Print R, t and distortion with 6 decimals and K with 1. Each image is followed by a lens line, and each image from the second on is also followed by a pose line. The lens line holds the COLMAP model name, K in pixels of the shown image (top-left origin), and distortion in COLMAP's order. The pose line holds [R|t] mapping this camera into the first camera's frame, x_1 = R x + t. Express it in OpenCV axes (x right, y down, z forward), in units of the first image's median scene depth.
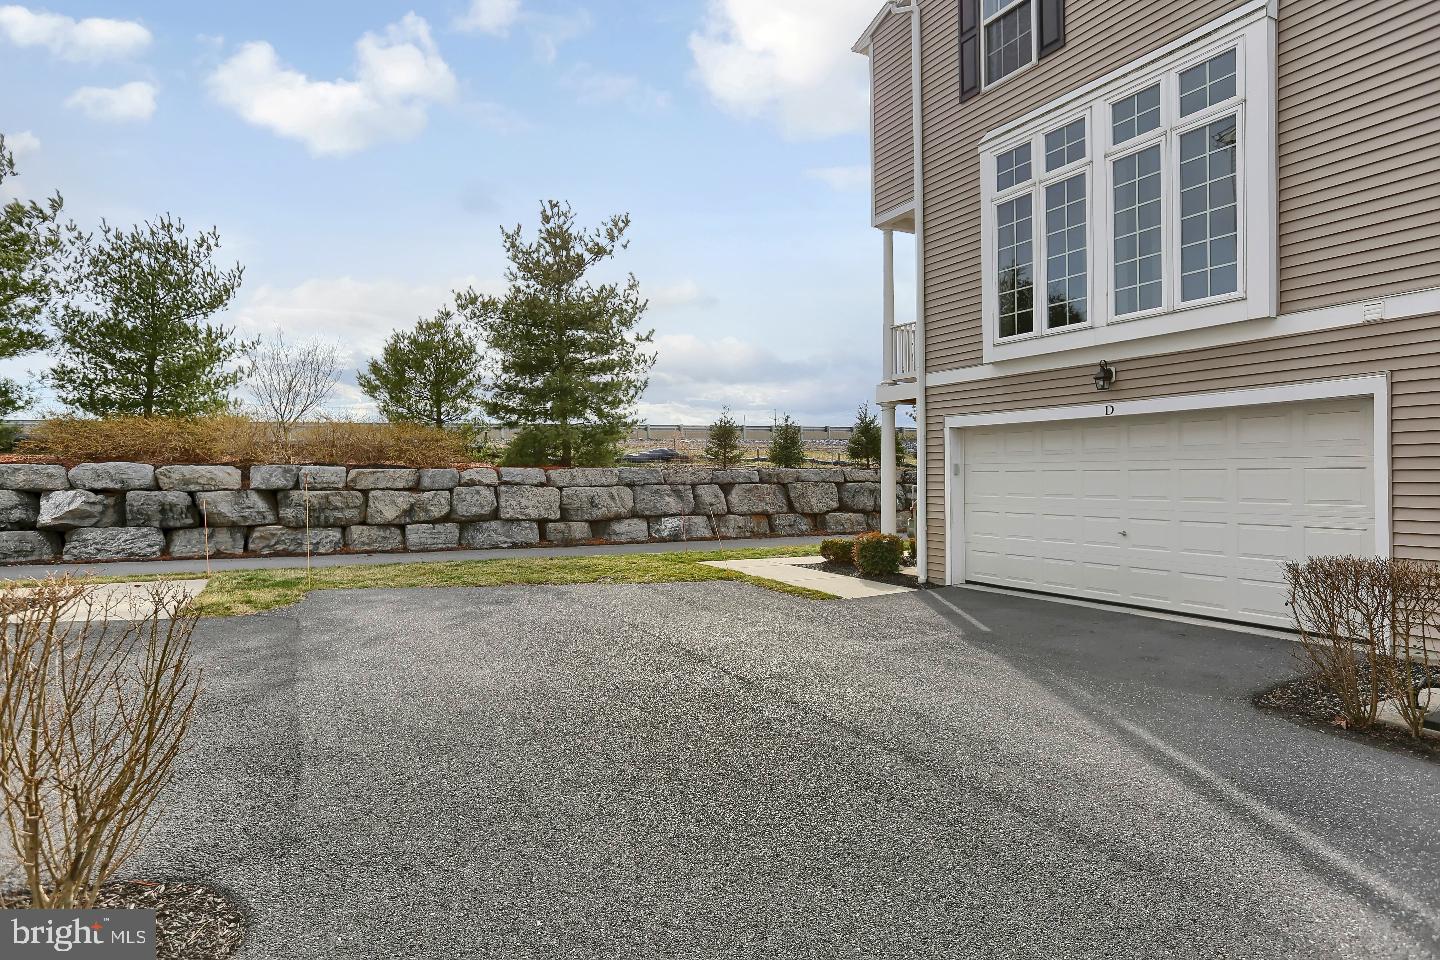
lens RADIAL K [[888.8, 0, 720.0], [0, 888.8, 480.0], [0, 0, 1]] dist [-0.001437, -0.000282]
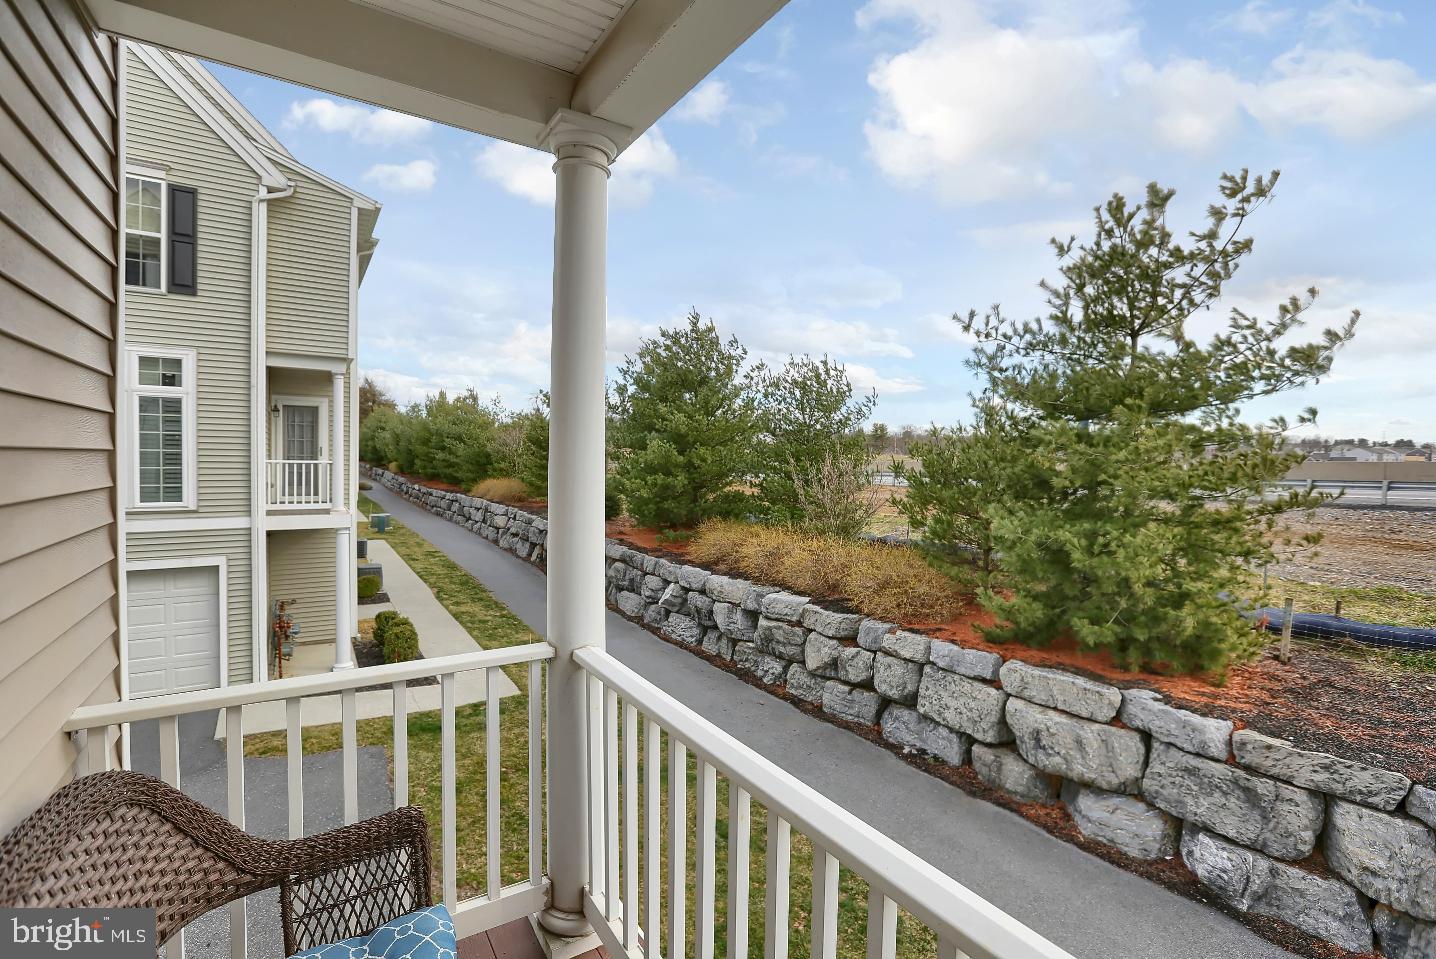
lens RADIAL K [[643.6, 0, 718.0], [0, 643.6, 479.5], [0, 0, 1]] dist [-0.010869, -0.000097]
pose [[0.107032, 0.041972, -0.993369, 0.432658], [-0.016218, 0.999049, 0.040464, -0.282724], [0.994123, 0.011780, 0.107611, 1.336309]]
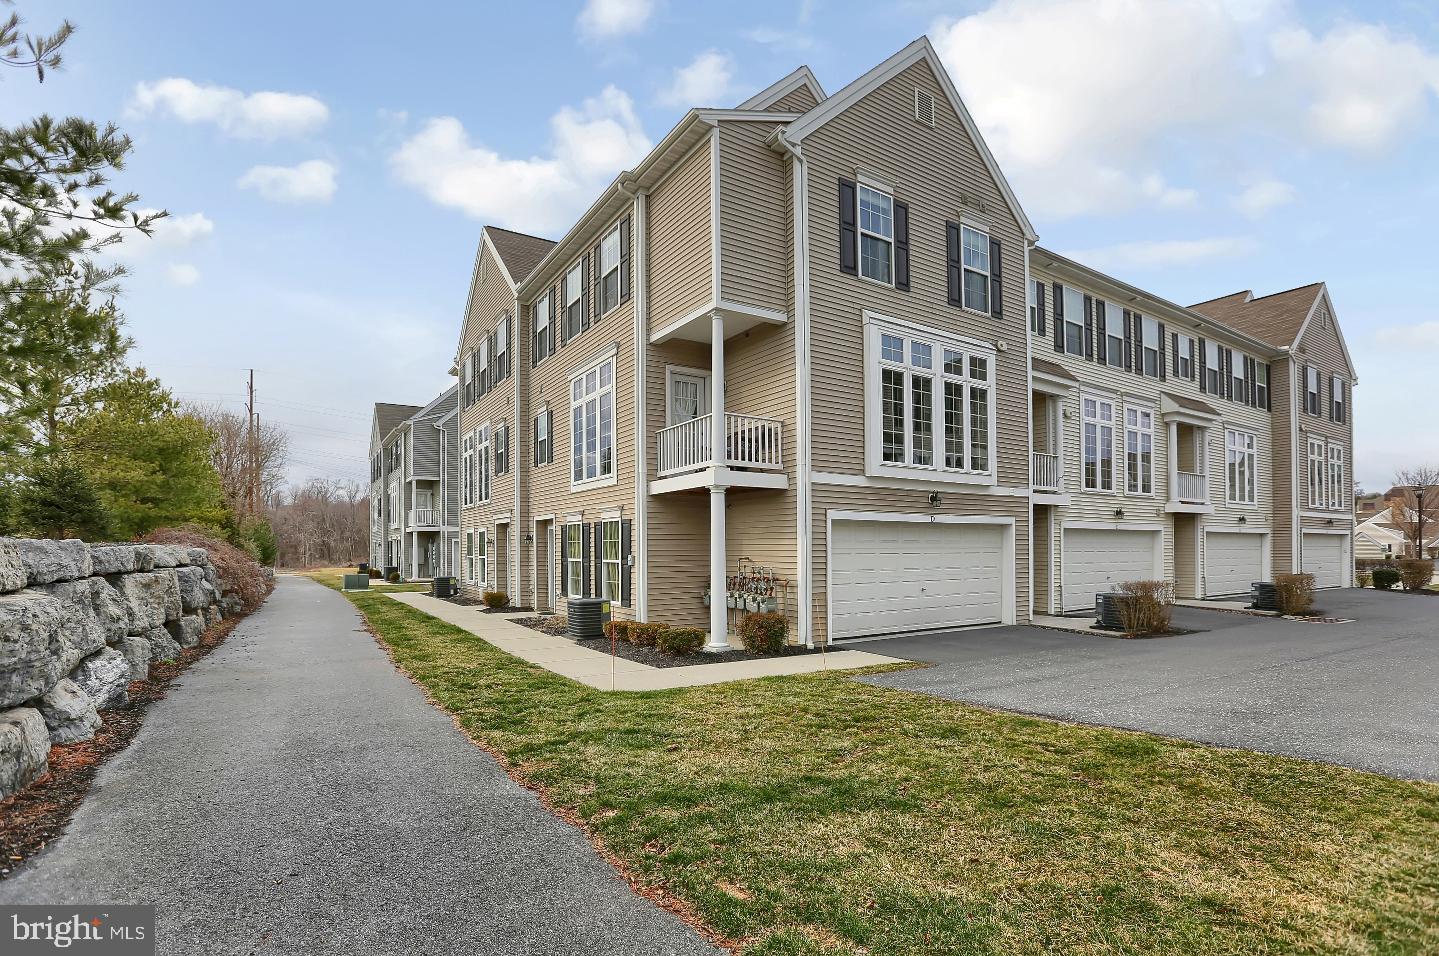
lens RADIAL K [[645.6, 0, 666.3], [0, 645.6, 546.4], [0, 0, 1]] dist [-0.013333, 0.000101]
pose [[-0.069554, 0.015309, 0.997461, -0.688511], [0.005628, 0.999872, -0.014954, -0.007846], [-0.997562, 0.004573, -0.069631, 1.407367]]
